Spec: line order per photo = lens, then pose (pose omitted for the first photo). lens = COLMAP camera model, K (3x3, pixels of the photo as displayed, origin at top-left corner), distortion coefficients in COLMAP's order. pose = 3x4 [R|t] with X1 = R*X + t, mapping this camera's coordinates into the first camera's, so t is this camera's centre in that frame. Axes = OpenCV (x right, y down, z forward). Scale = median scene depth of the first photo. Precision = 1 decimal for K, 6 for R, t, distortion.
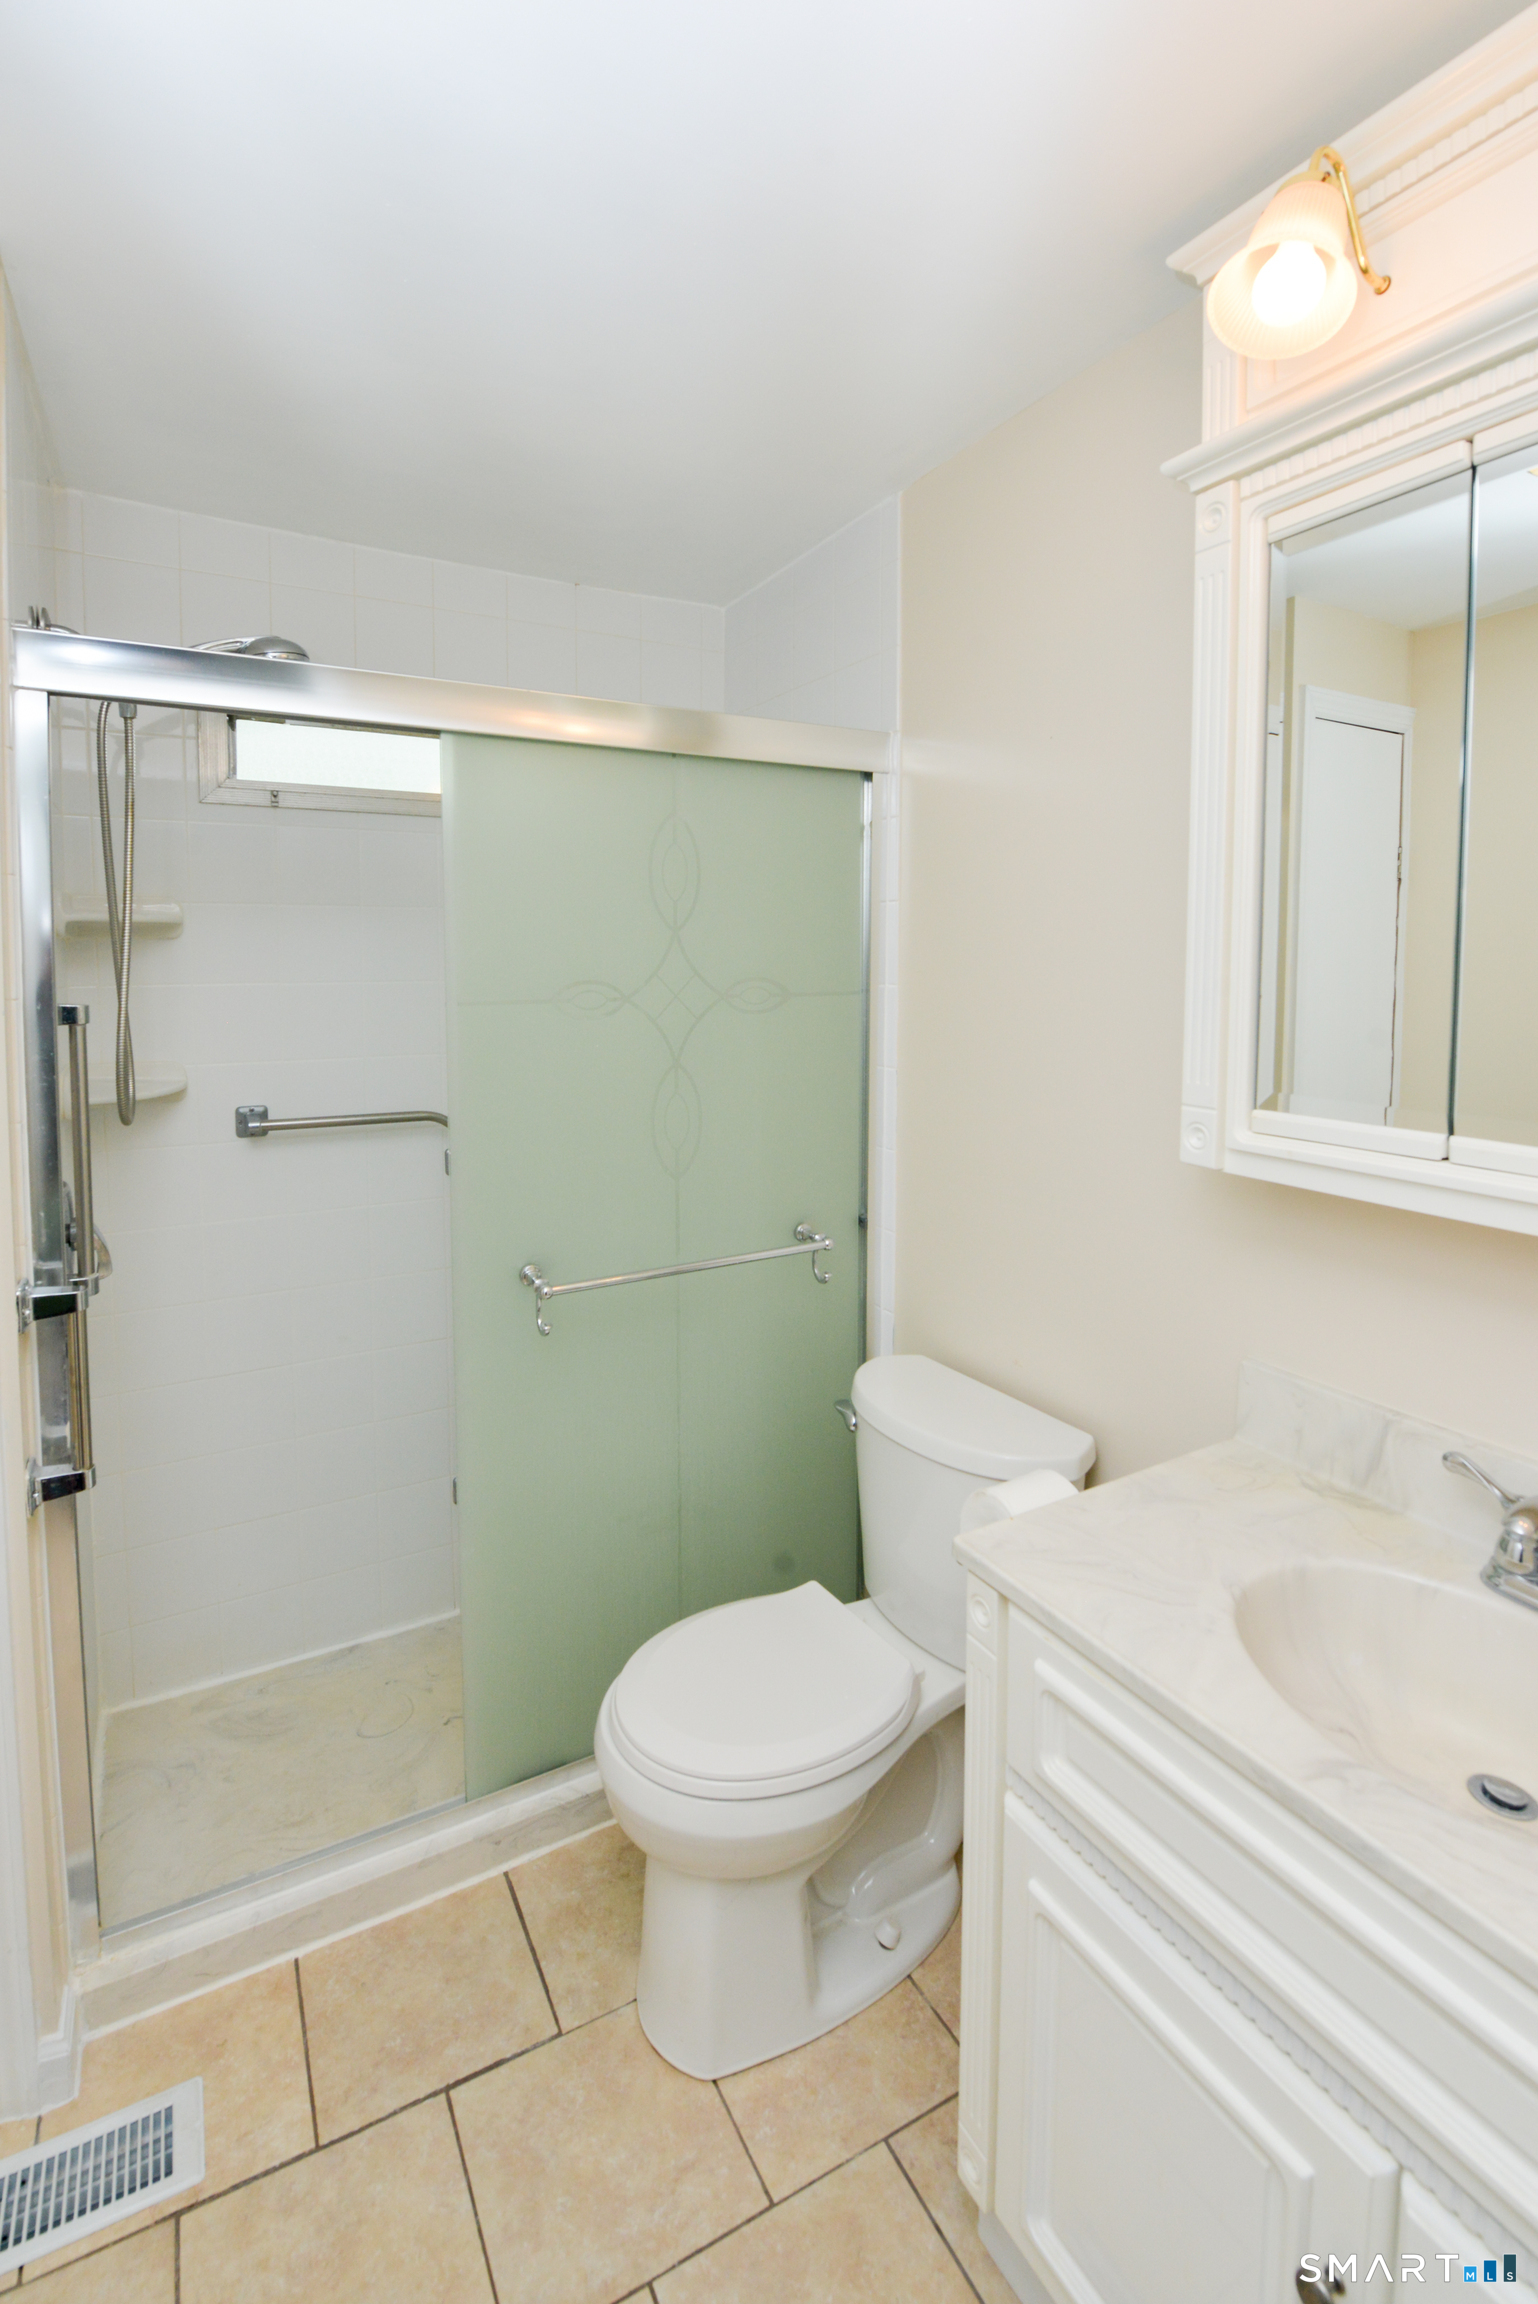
lens RADIAL K [[941.8, 0, 769.0], [0, 941.8, 1152.0], [0, 0, 1]] dist [-0.007205, -0.006148]
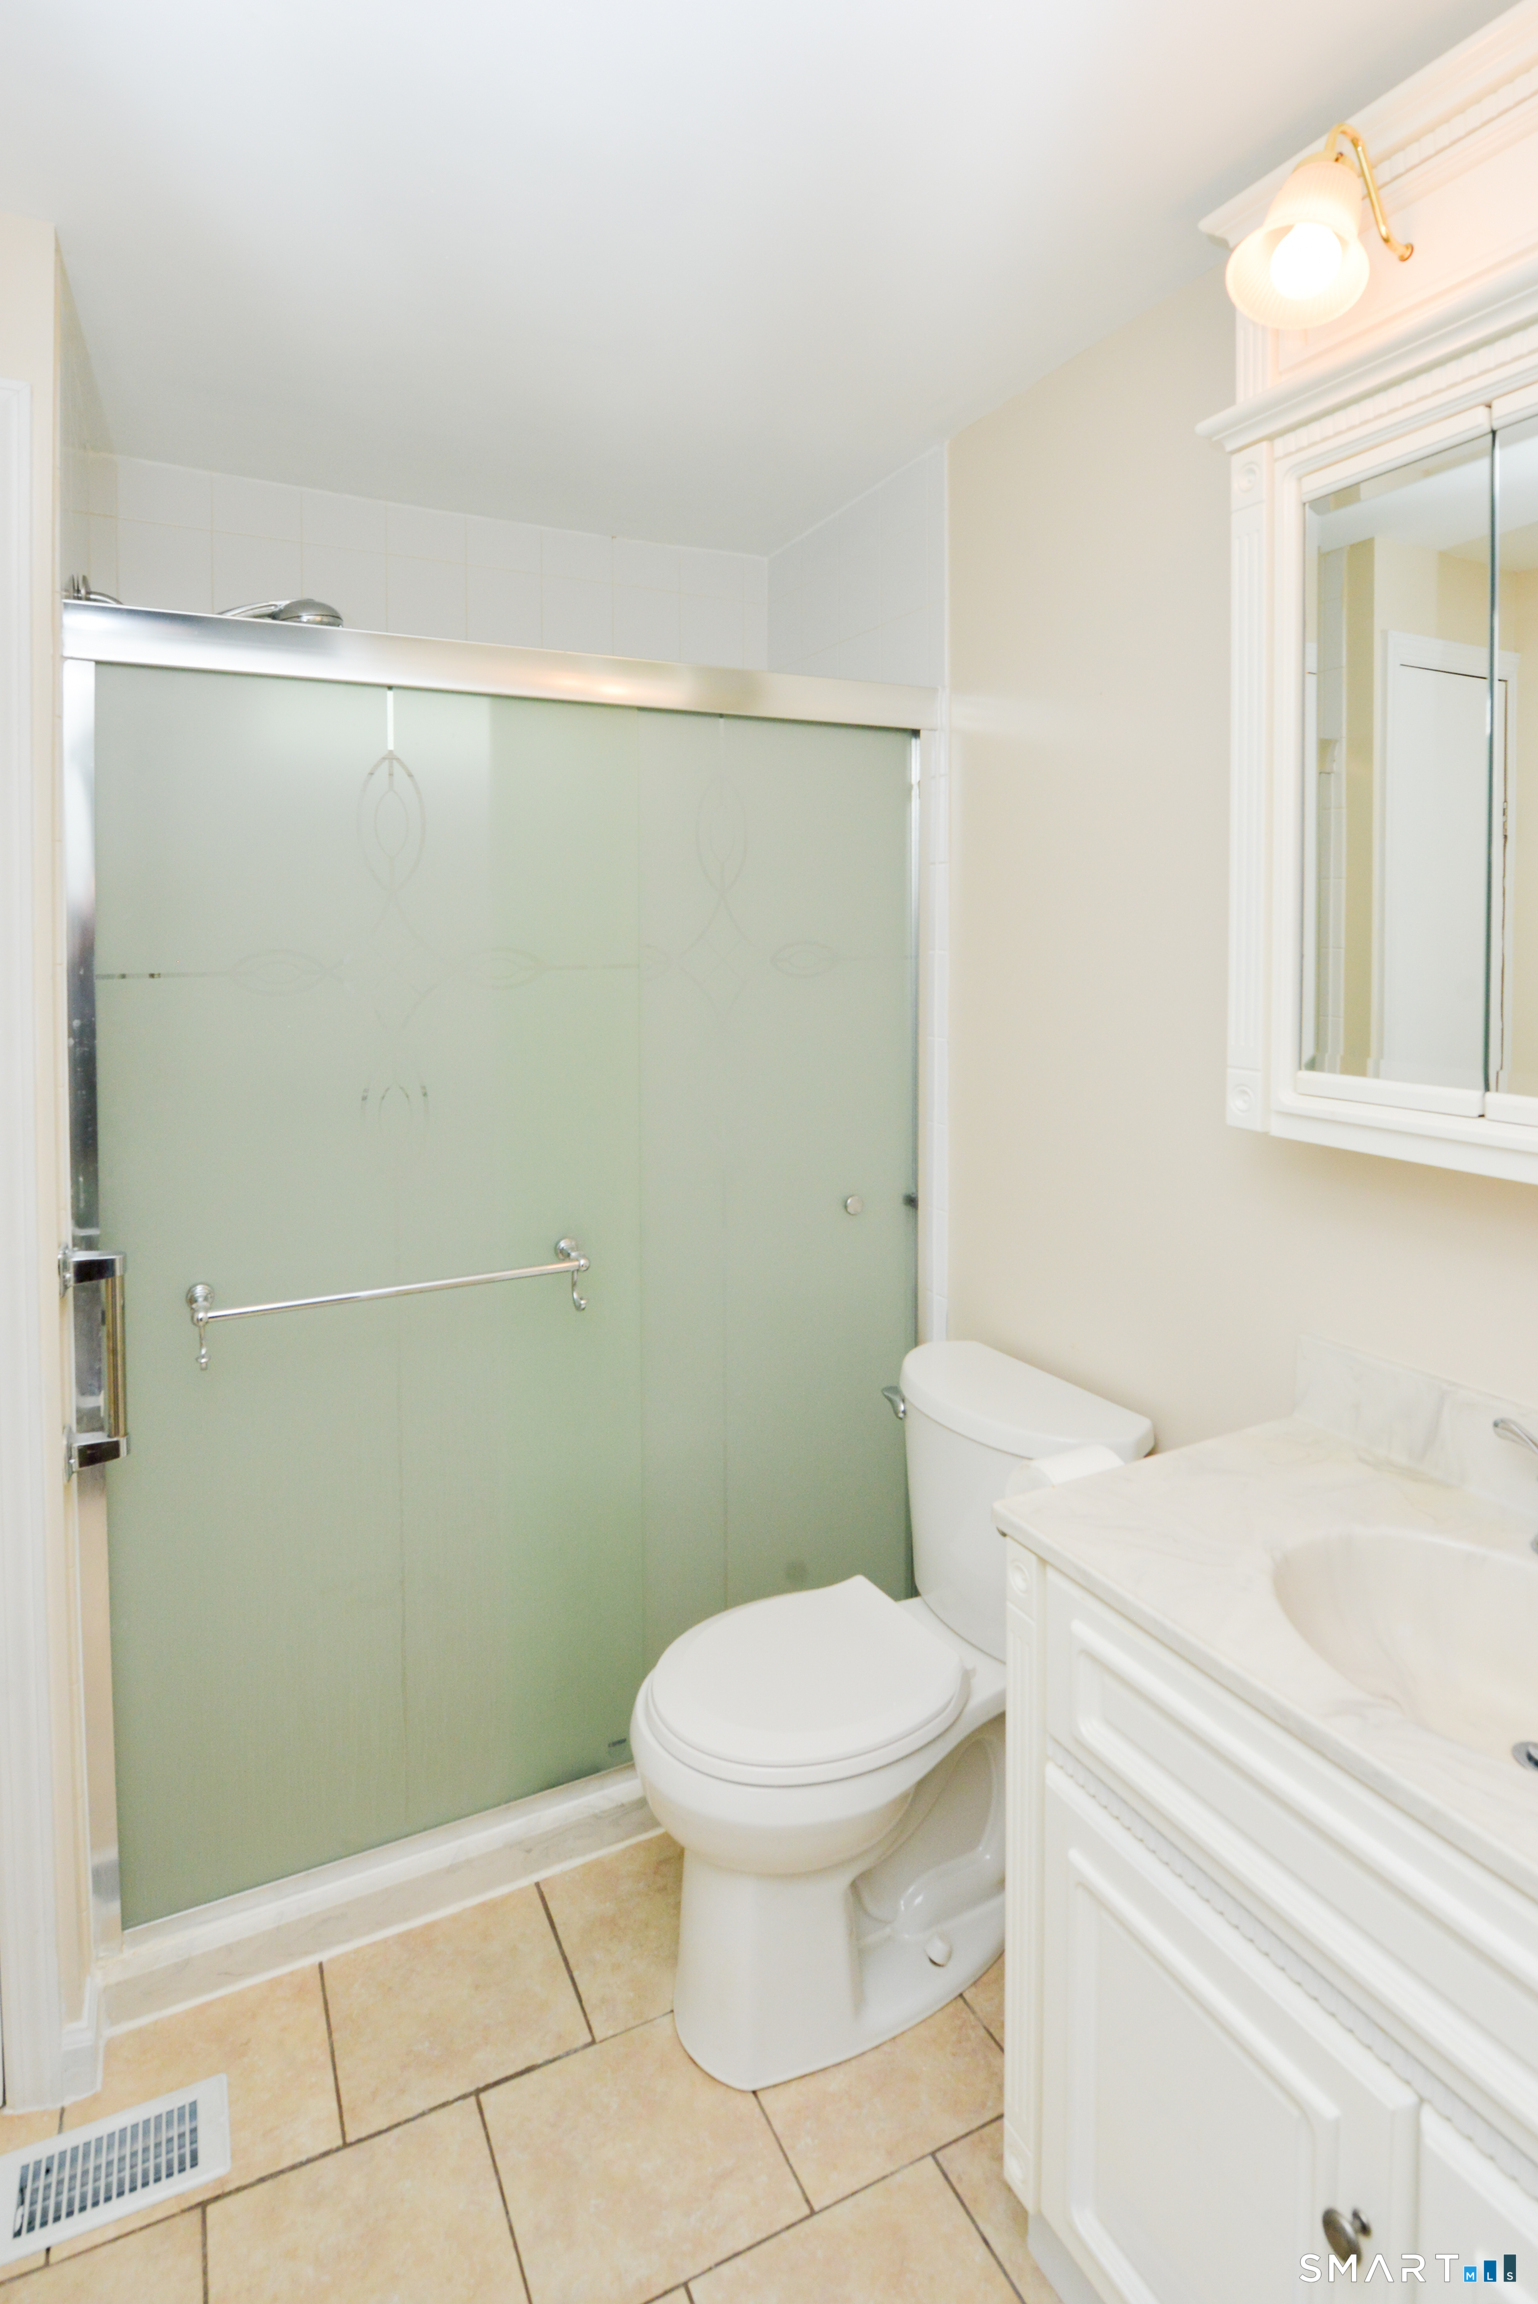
lens RADIAL K [[1102.5, 0, 808.6], [0, 1102.5, 1146.0], [0, 0, 1]] dist [-0.000618, -0.013134]
pose [[0.999744, -0.000908, -0.022620, 0.025852], [0.000644, 0.999932, -0.011673, 0.042318], [0.022629, 0.011656, 0.999676, -0.149086]]
